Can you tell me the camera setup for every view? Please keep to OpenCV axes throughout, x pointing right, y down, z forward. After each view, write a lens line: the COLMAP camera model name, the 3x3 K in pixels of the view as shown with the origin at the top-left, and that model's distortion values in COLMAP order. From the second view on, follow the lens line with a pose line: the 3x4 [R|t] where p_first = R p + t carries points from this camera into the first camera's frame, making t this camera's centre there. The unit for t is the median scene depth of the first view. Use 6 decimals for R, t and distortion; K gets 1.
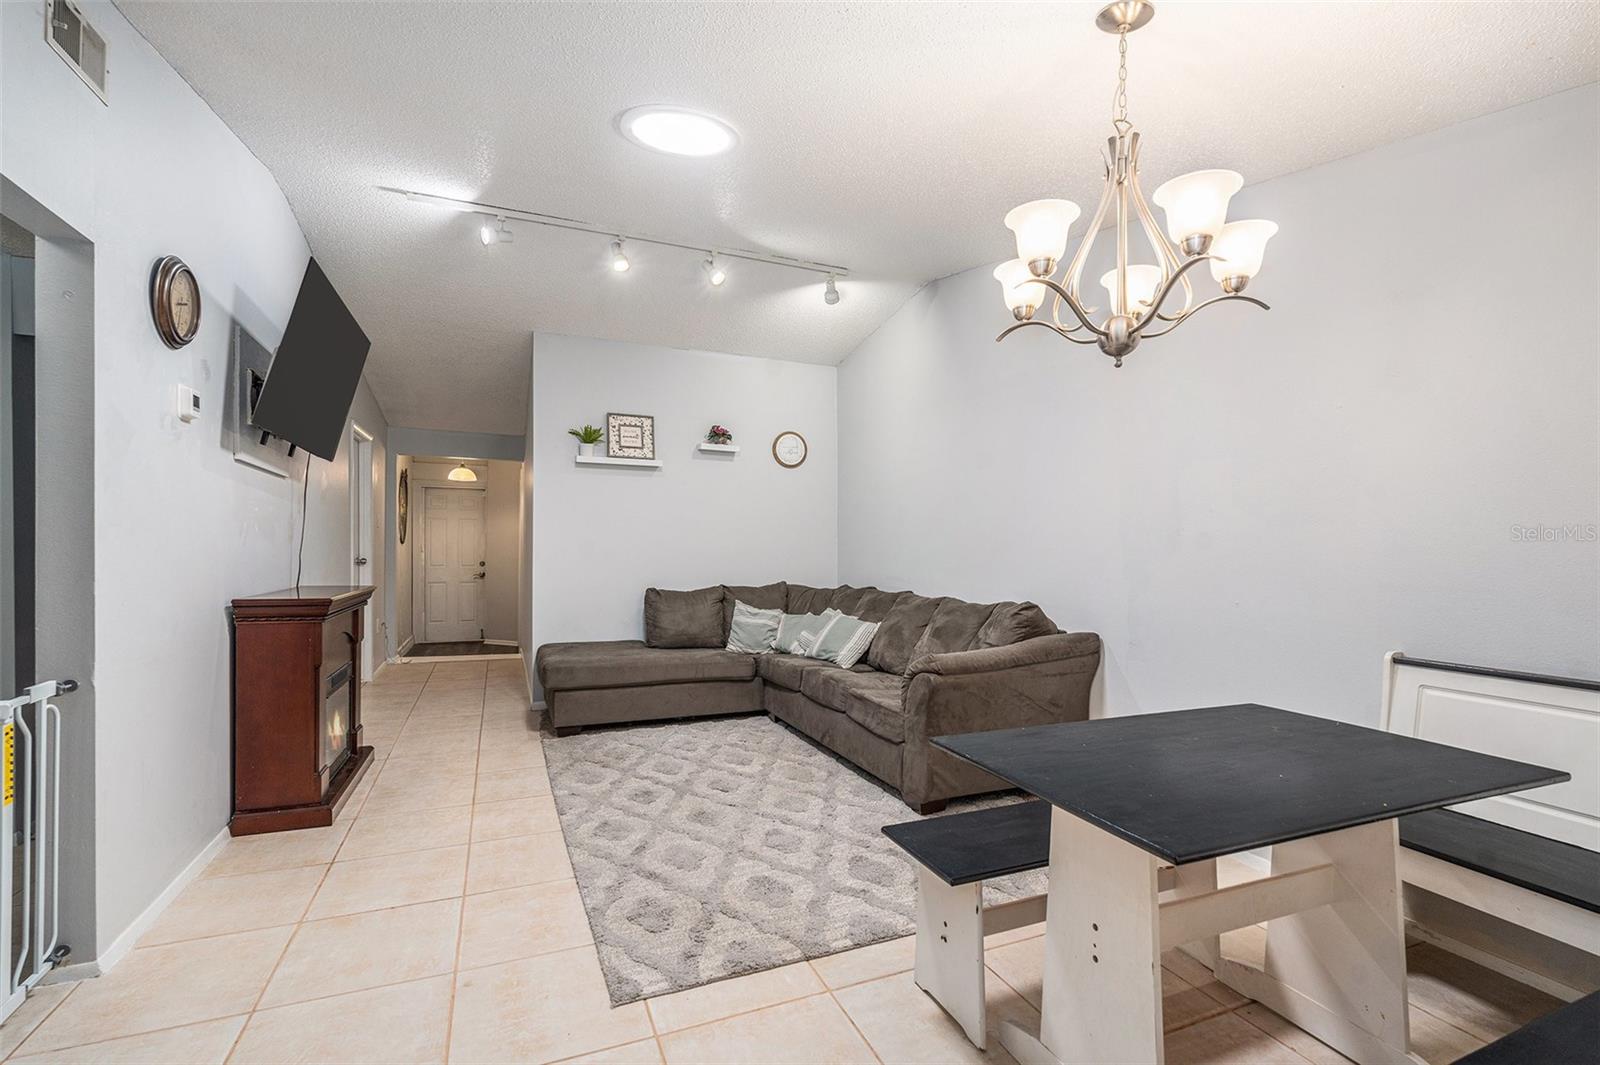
lens RADIAL K [[710.0, 0, 802.0], [0, 710.0, 548.7], [0, 0, 1]] dist [-0.004927, 0.000024]
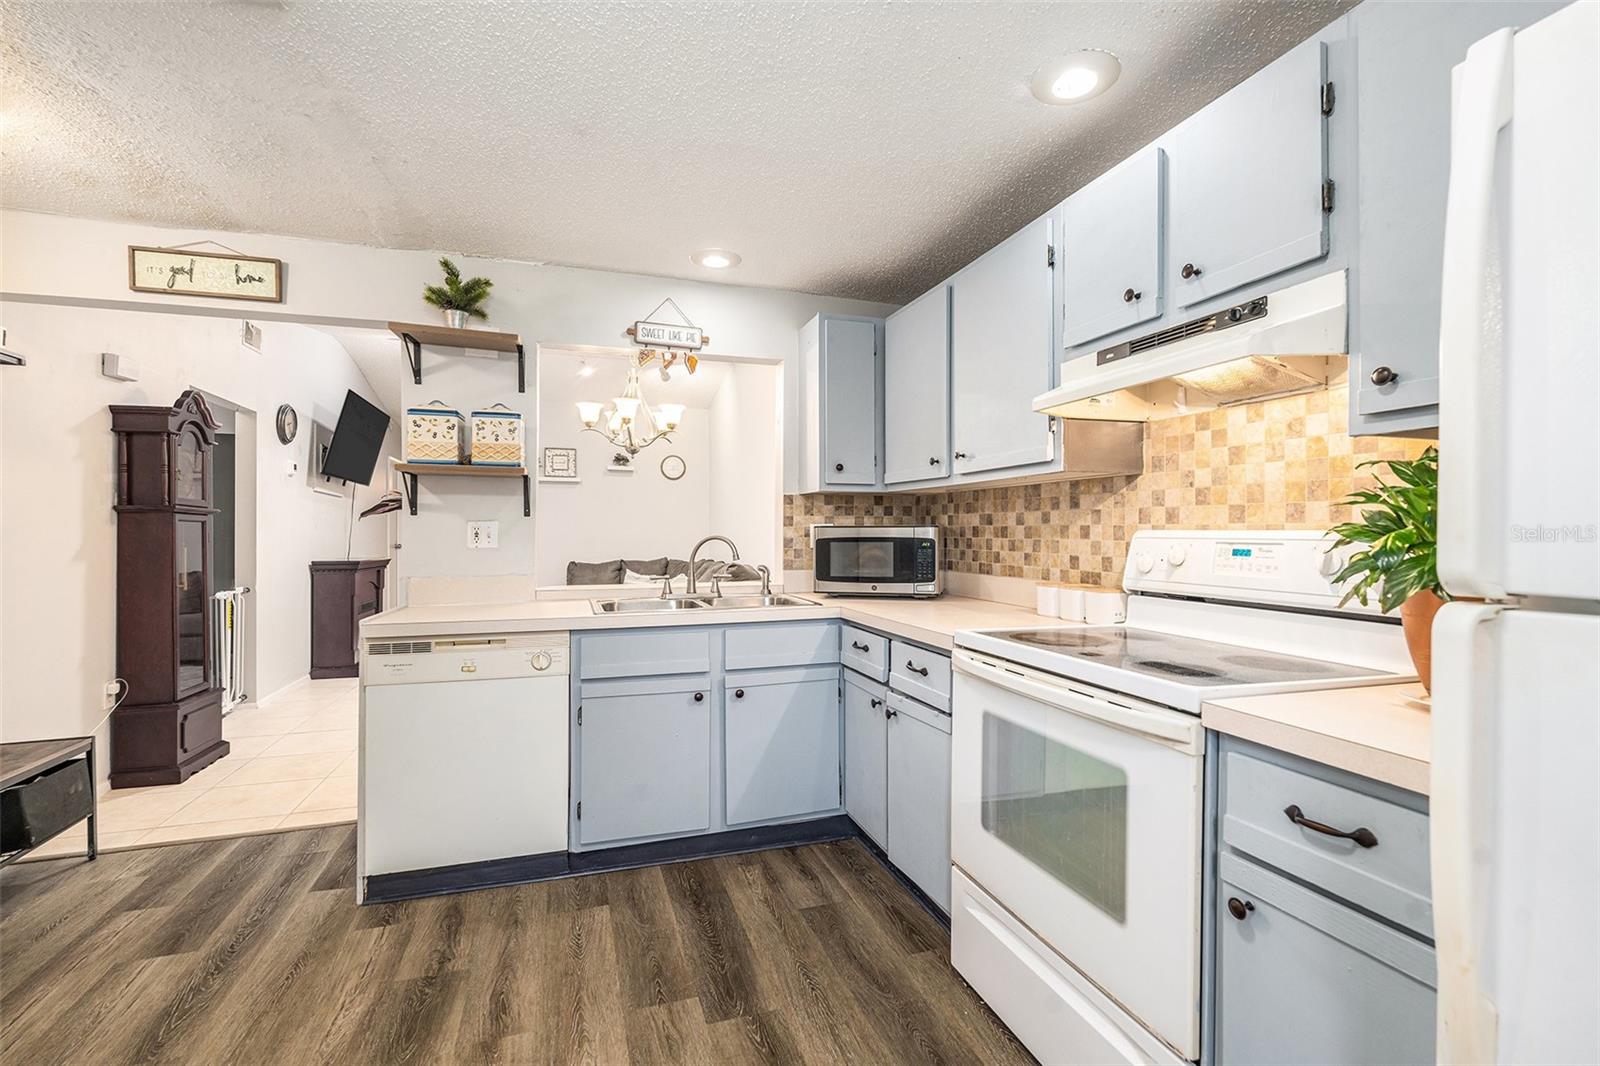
lens RADIAL K [[710.0, 0, 802.4], [0, 710.0, 530.3], [0, 0, 1]] dist [-0.004927, 0.000024]
pose [[0.996301, -0.007086, -0.085644, 0.696765], [0.006086, 0.999910, -0.011931, 0.016282], [0.085721, 0.011366, 0.996254, -0.816888]]
